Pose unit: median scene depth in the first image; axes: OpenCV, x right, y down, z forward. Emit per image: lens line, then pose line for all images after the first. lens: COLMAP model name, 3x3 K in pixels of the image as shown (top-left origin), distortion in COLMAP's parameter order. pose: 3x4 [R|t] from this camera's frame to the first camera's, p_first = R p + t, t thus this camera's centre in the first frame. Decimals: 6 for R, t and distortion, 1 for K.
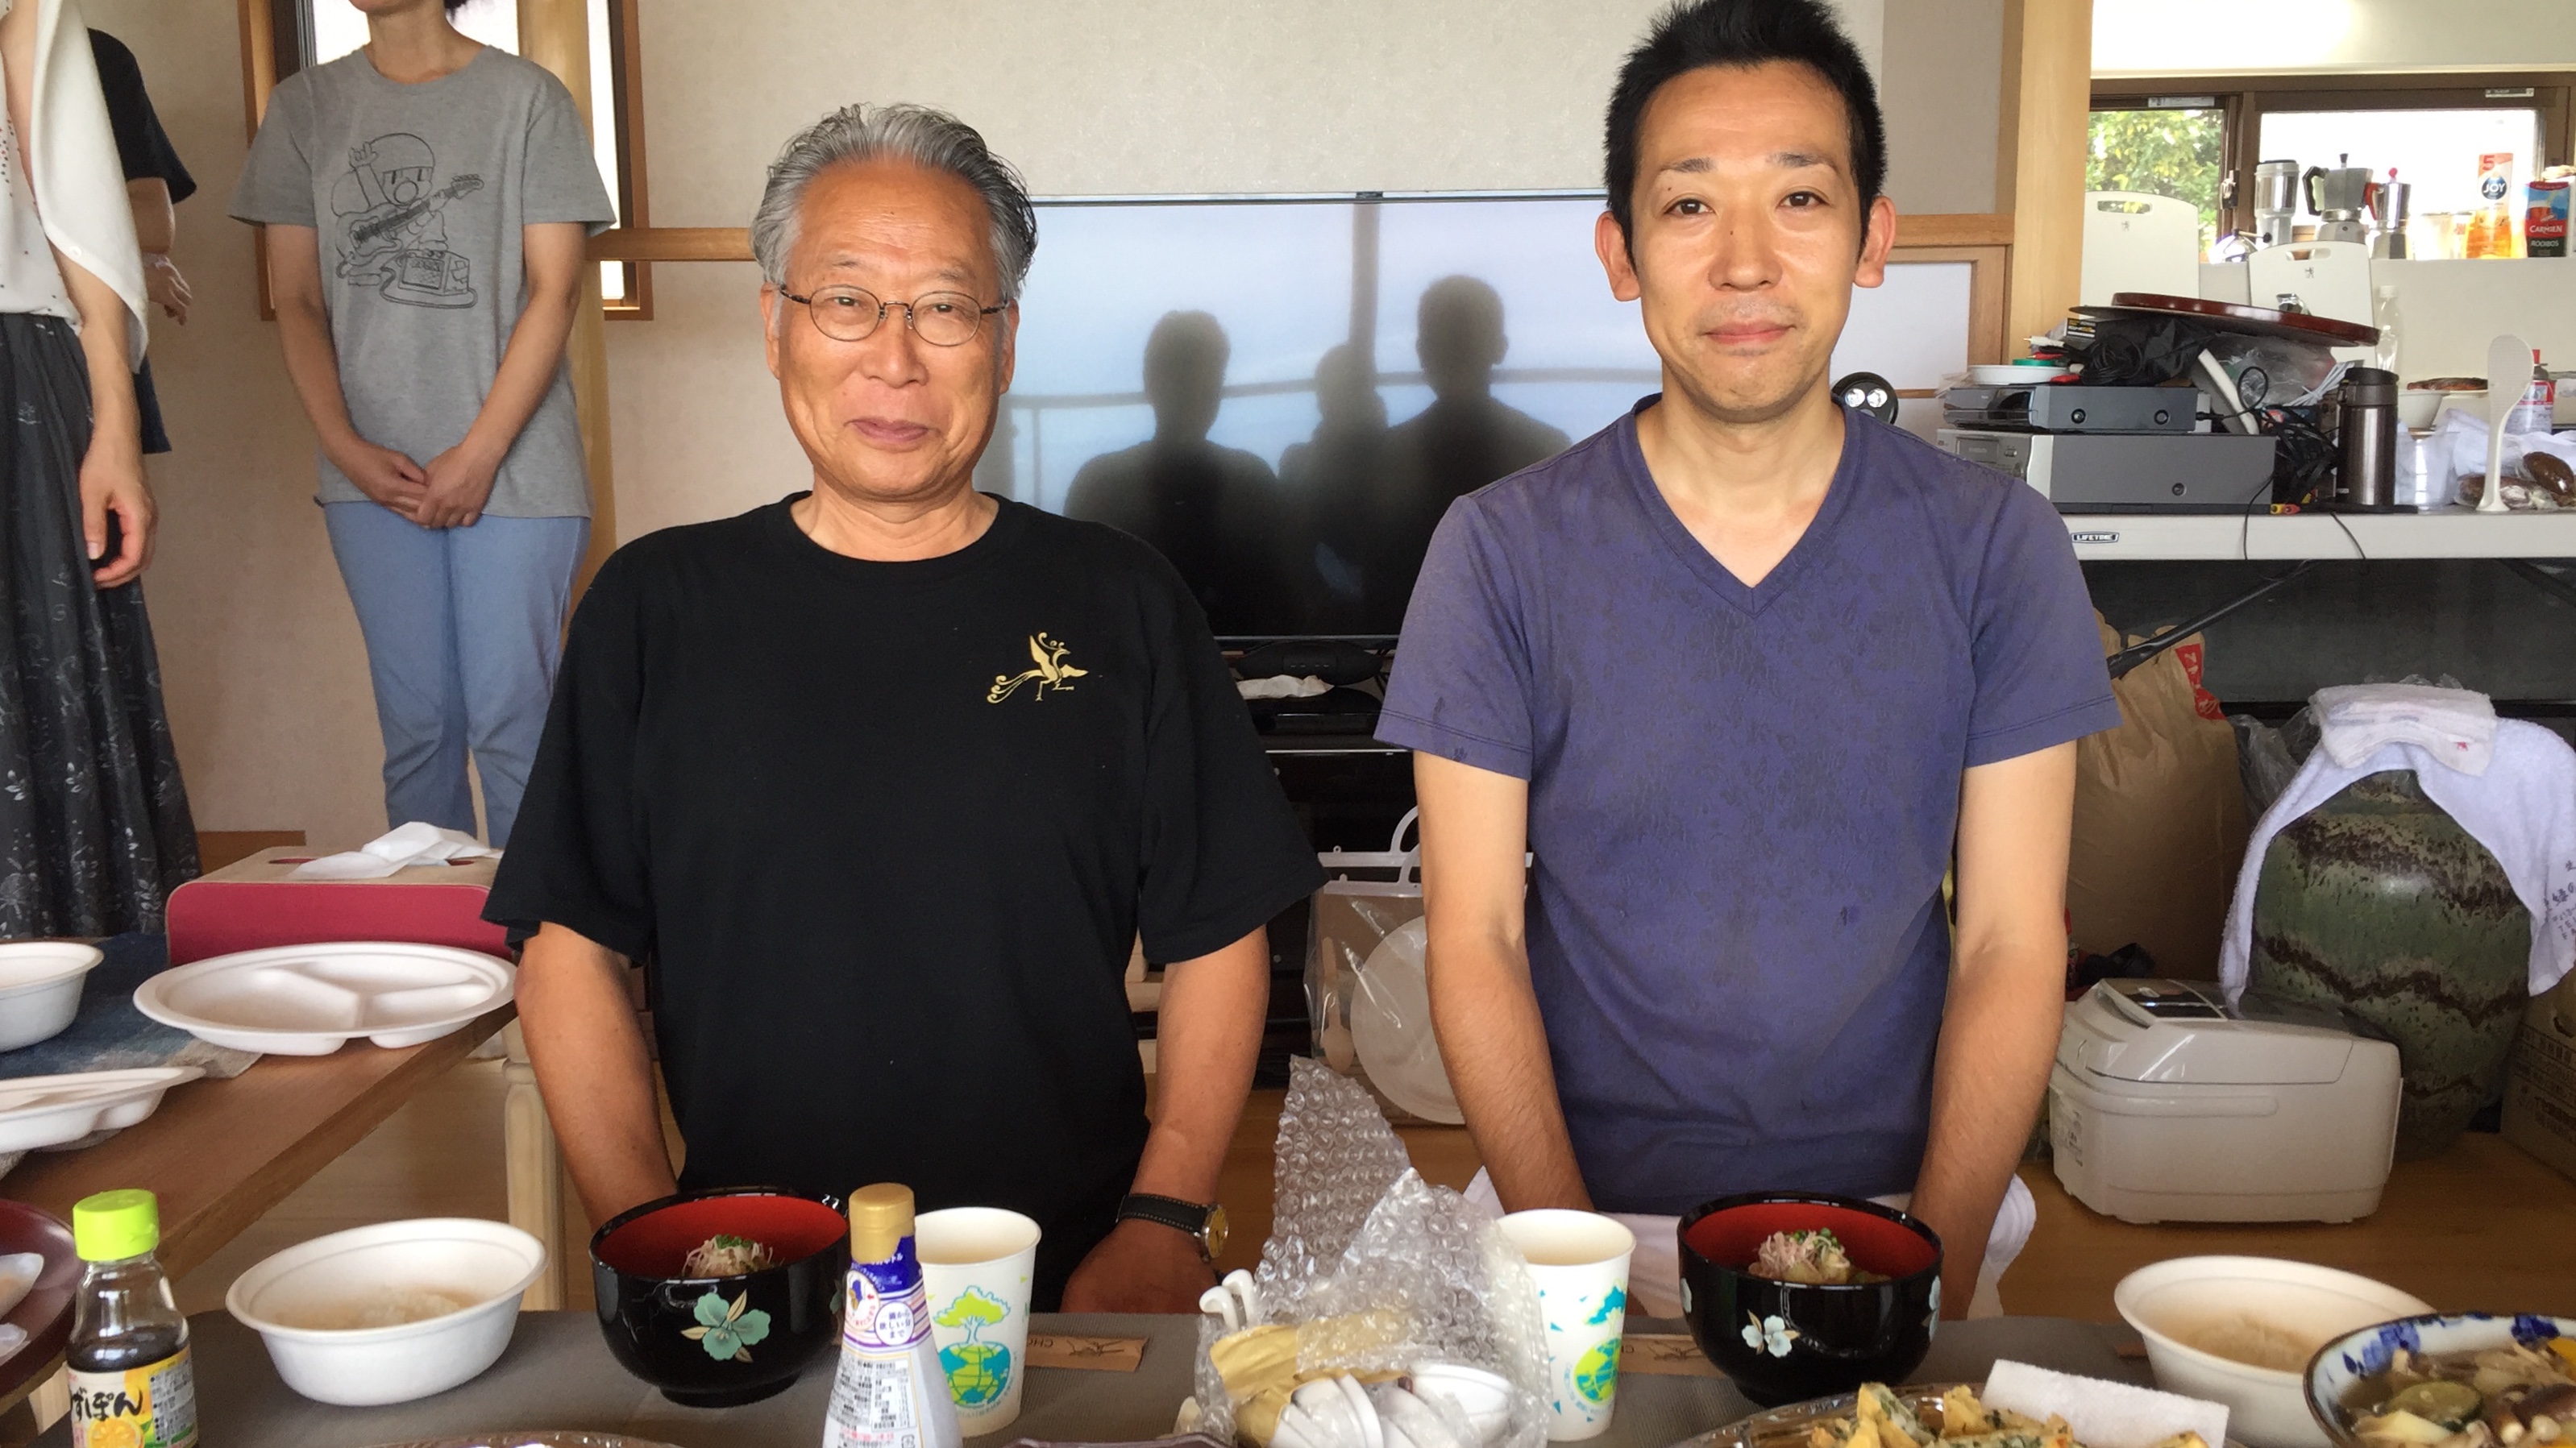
lens RADIAL K [[2357.9, 0, 1284.6], [0, 2357.9, 584.5], [0, 0, 1]] dist [0.083018, -0.137975]
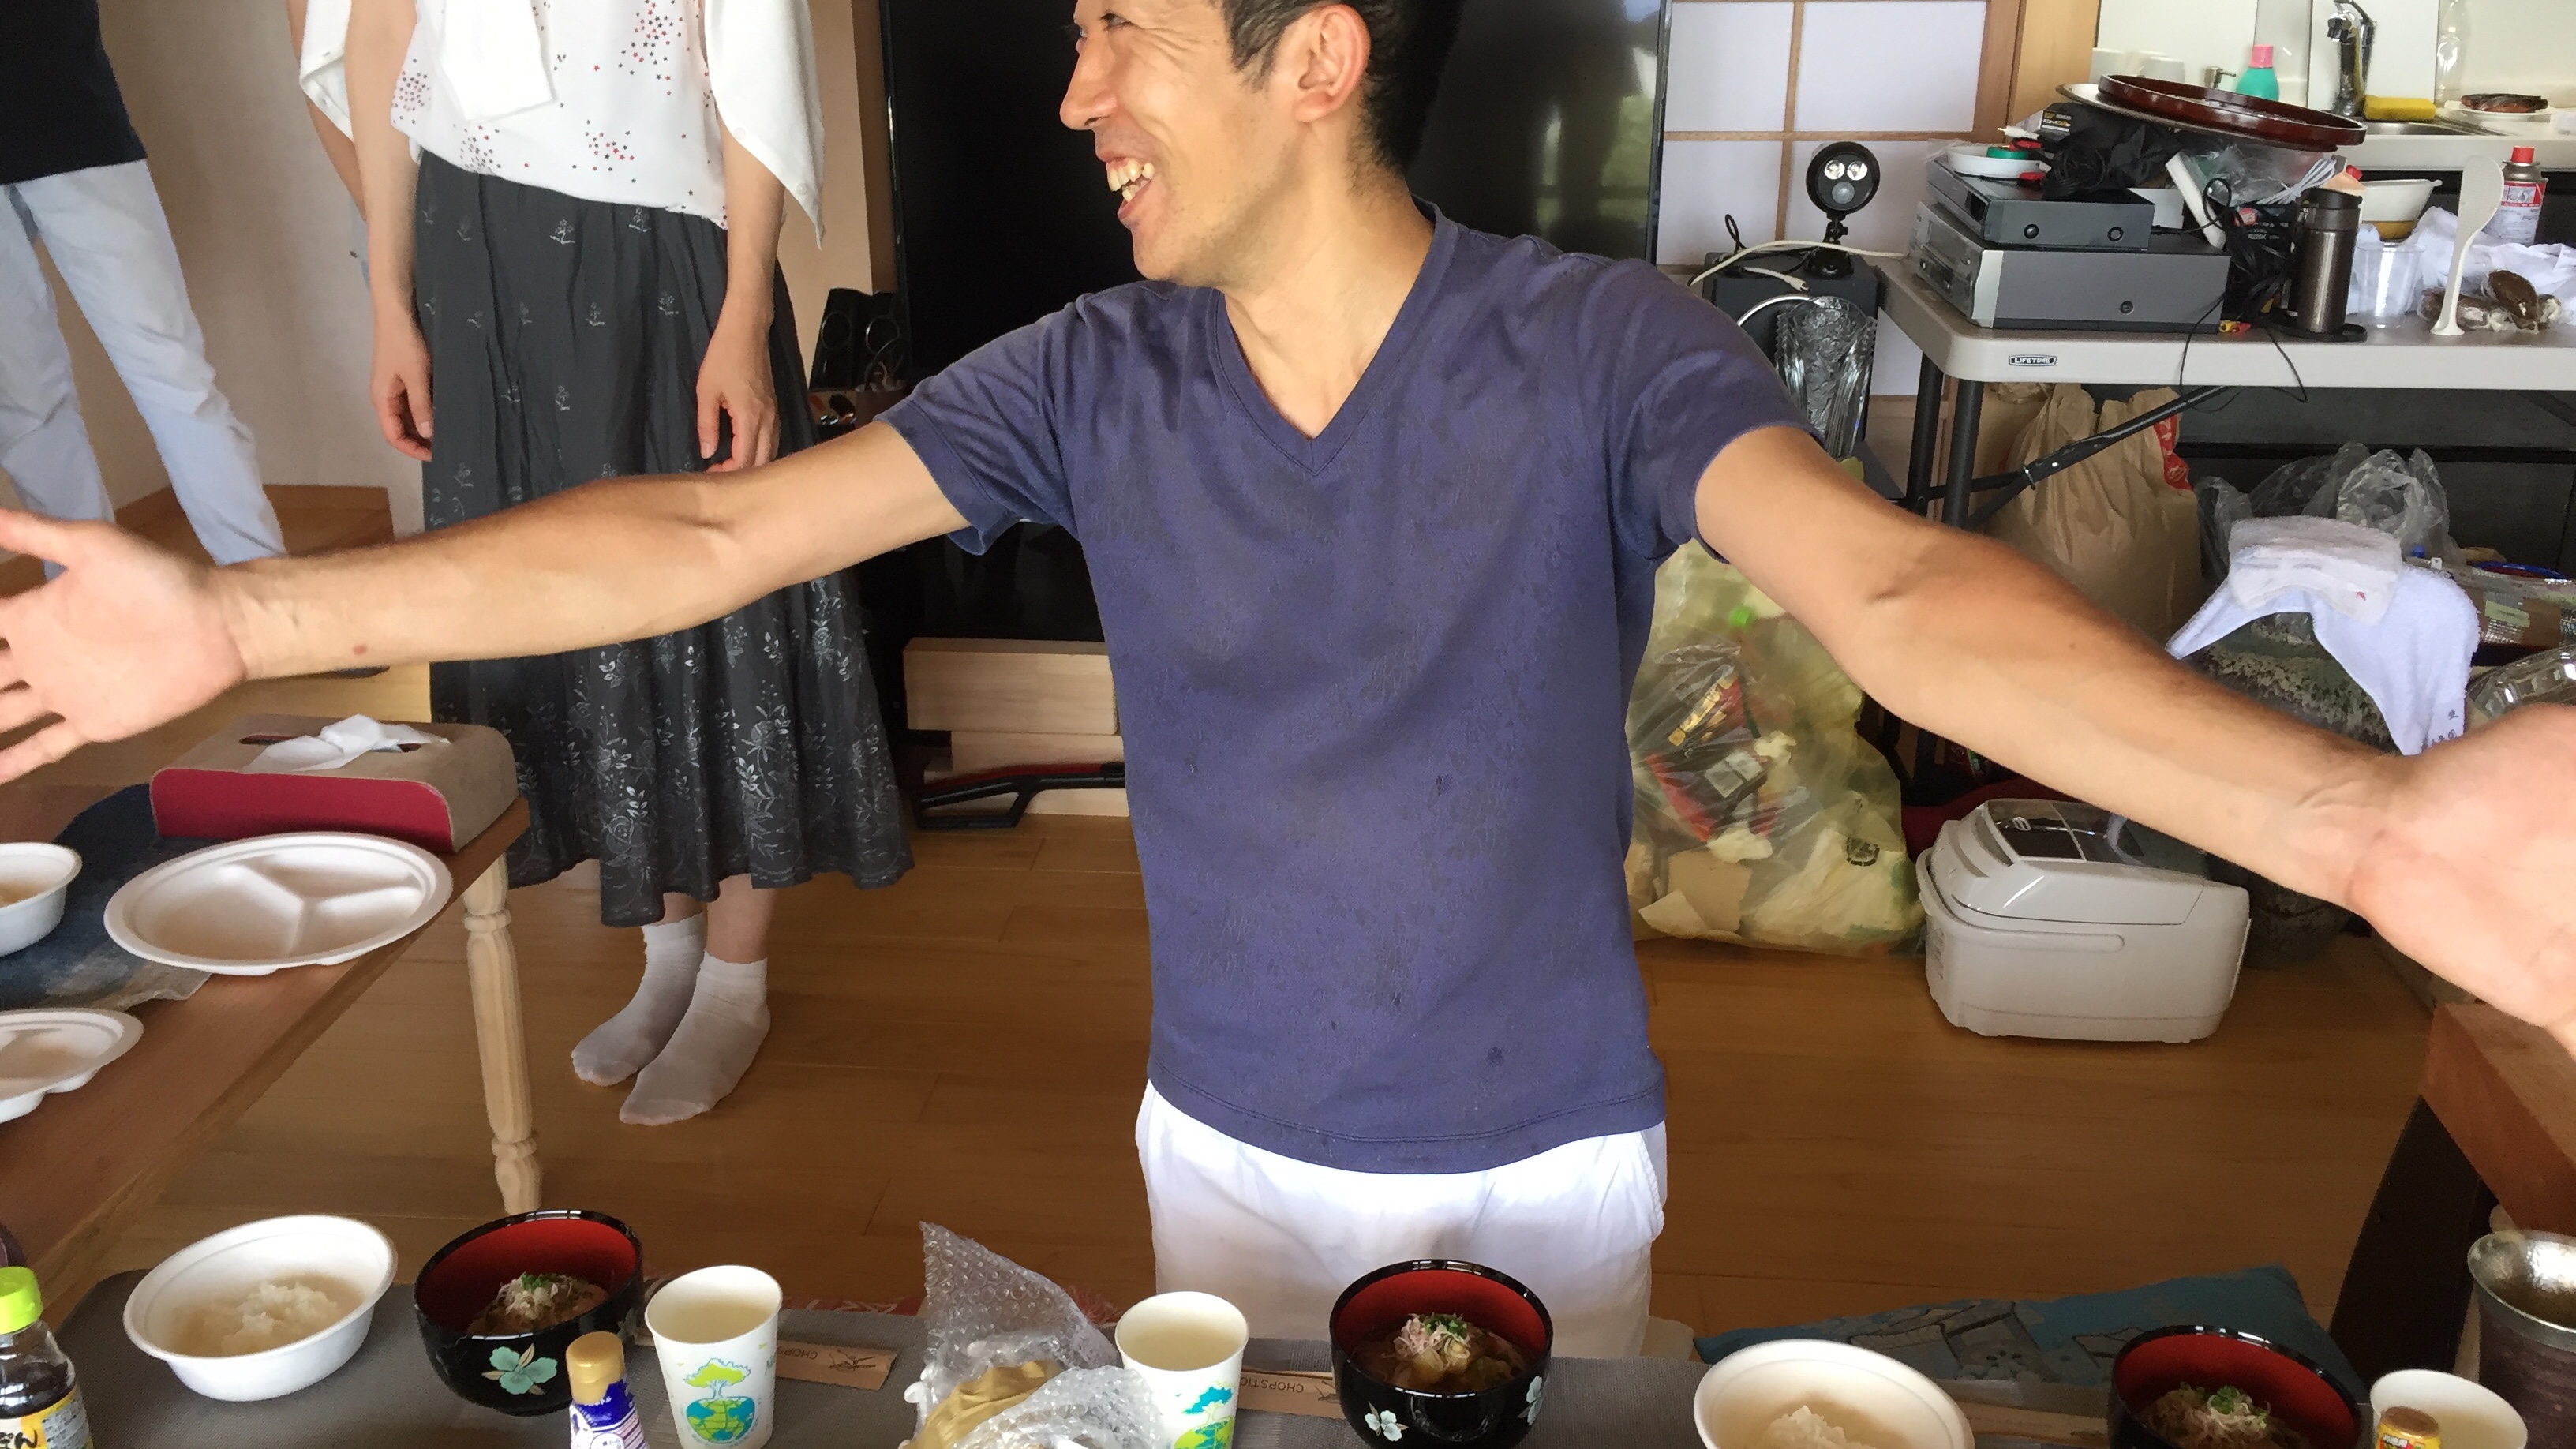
lens RADIAL K [[2358.2, 0, 1284.6], [0, 2358.2, 585.0], [0, 0, 1]] dist [0.083018, -0.137975]
pose [[0.997677, 0.024050, -0.063740, 0.096716], [-0.009683, 0.976175, 0.216768, -0.150803], [0.067434, -0.215647, 0.974140, -0.024675]]
